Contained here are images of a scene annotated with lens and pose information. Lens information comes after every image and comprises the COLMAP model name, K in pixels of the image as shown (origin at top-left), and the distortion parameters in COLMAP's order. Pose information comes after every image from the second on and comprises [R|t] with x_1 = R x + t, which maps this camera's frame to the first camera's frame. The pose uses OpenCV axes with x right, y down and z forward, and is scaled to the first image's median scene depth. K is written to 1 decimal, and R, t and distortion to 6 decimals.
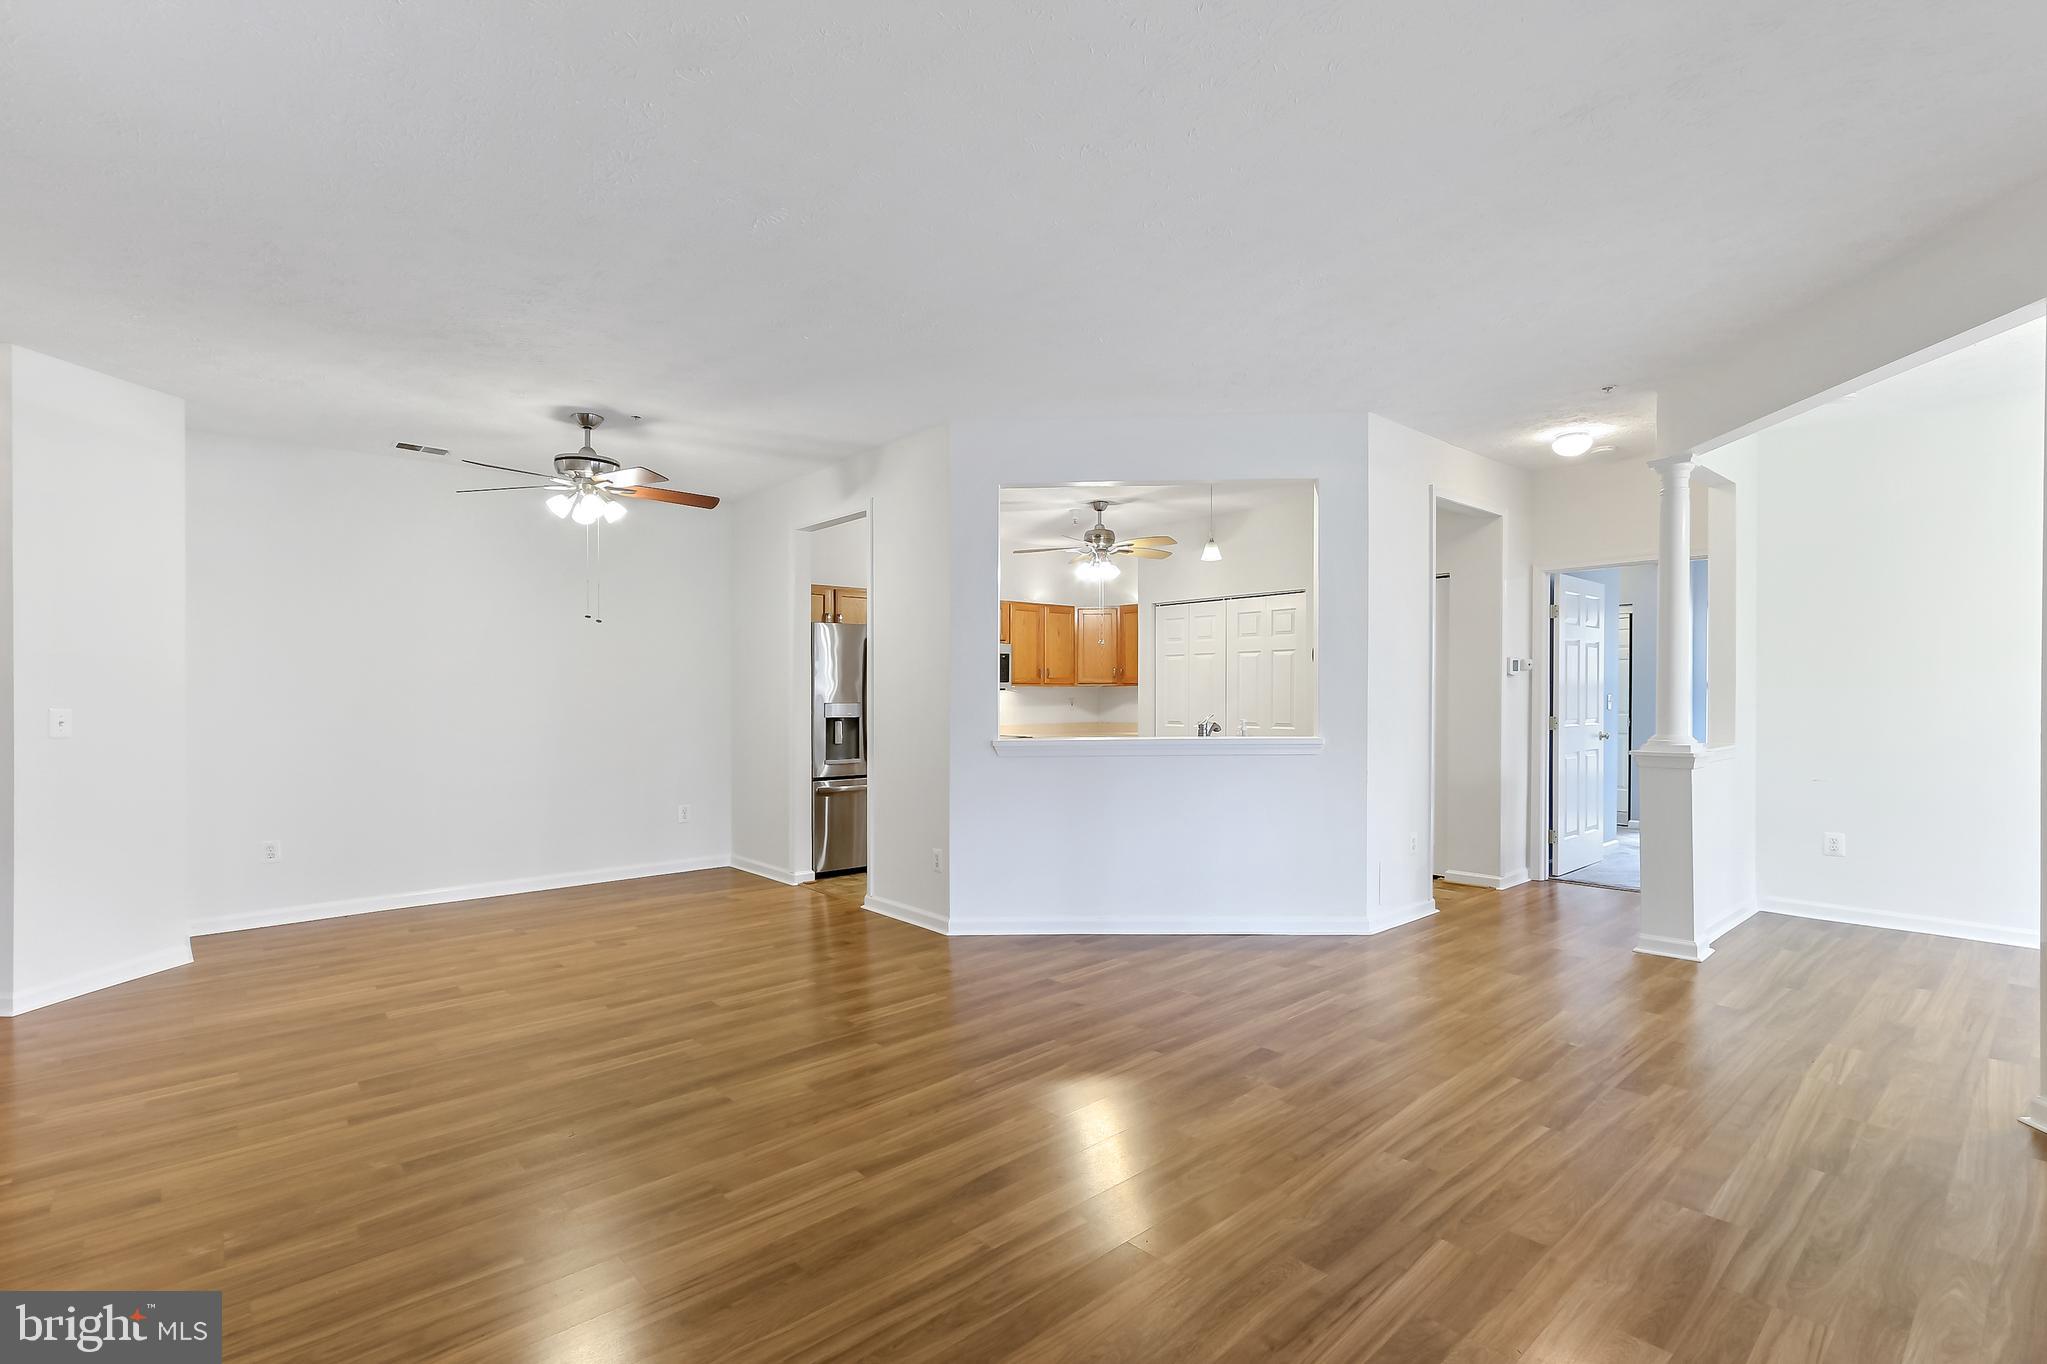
lens RADIAL K [[944.7, 0, 1041.3], [0, 944.7, 695.3], [0, 0, 1]] dist [-0.001617, 0.004659]
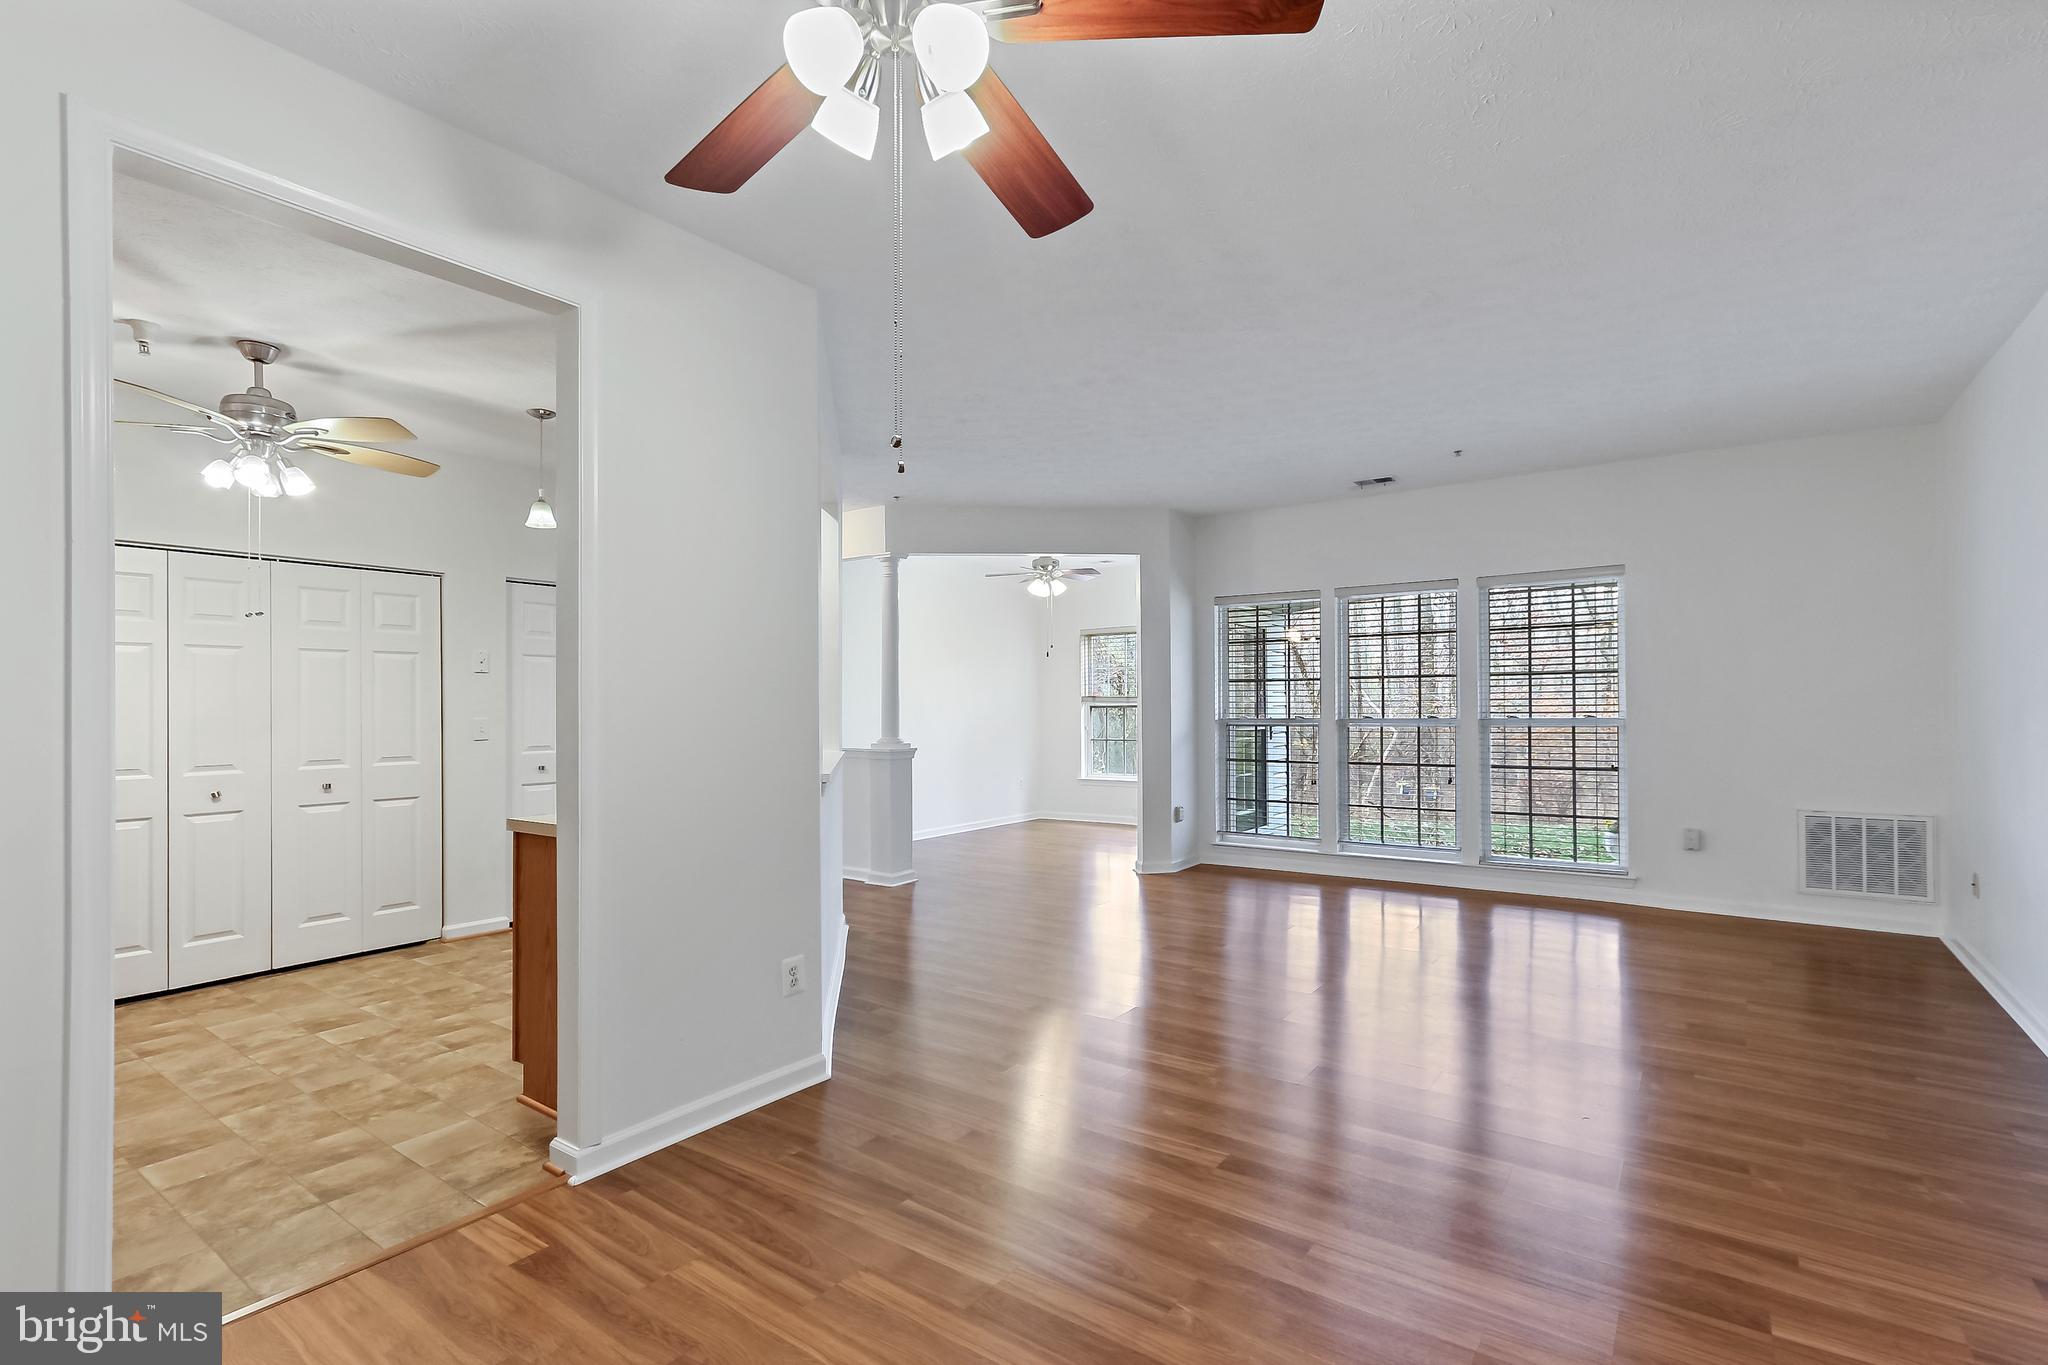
lens RADIAL K [[945.2, 0, 1034.1], [0, 945.2, 699.8], [0, 0, 1]] dist [-0.001617, 0.004659]
pose [[-0.207433, 0.014710, 0.978139, -1.162282], [0.013807, 0.999831, -0.012108, 0.004395], [-0.978152, 0.010994, -0.207601, 1.500520]]
